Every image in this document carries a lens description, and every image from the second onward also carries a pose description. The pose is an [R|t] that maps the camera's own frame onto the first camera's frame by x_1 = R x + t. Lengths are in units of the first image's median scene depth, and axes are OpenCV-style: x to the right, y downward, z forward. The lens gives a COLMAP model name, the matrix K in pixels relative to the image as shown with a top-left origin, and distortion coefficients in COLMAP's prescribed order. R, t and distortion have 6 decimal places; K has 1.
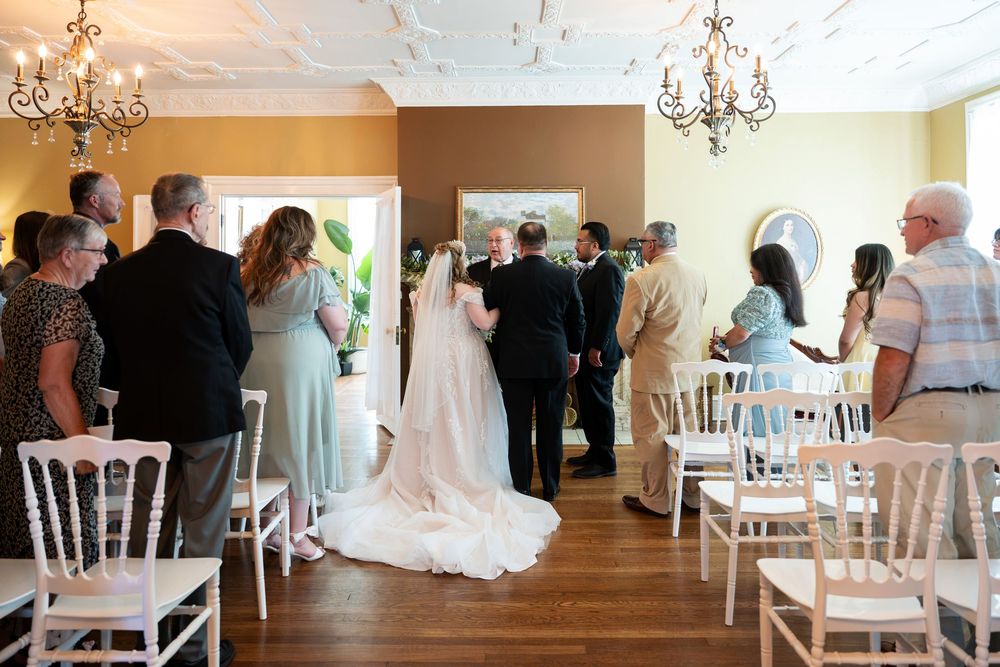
lens RADIAL K [[715.9, 0, 500.0], [0, 715.9, 277.2], [0, 0, 1]] dist [0.001698, -0.000546]
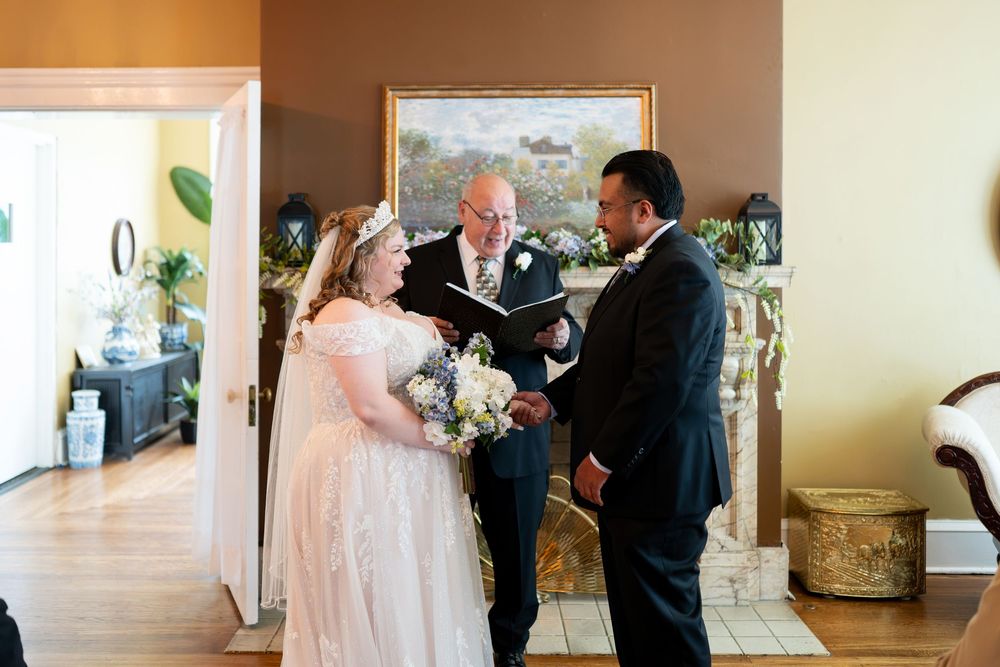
lens RADIAL K [[969.8, 0, 462.5], [0, 969.8, 248.0], [0, 0, 1]] dist [0.006550, -0.003816]
pose [[0.999949, 0.000400, -0.010094, -0.002458], [-0.000469, 0.999977, -0.006799, -0.018008], [0.010091, 0.006803, 0.999926, 0.445976]]
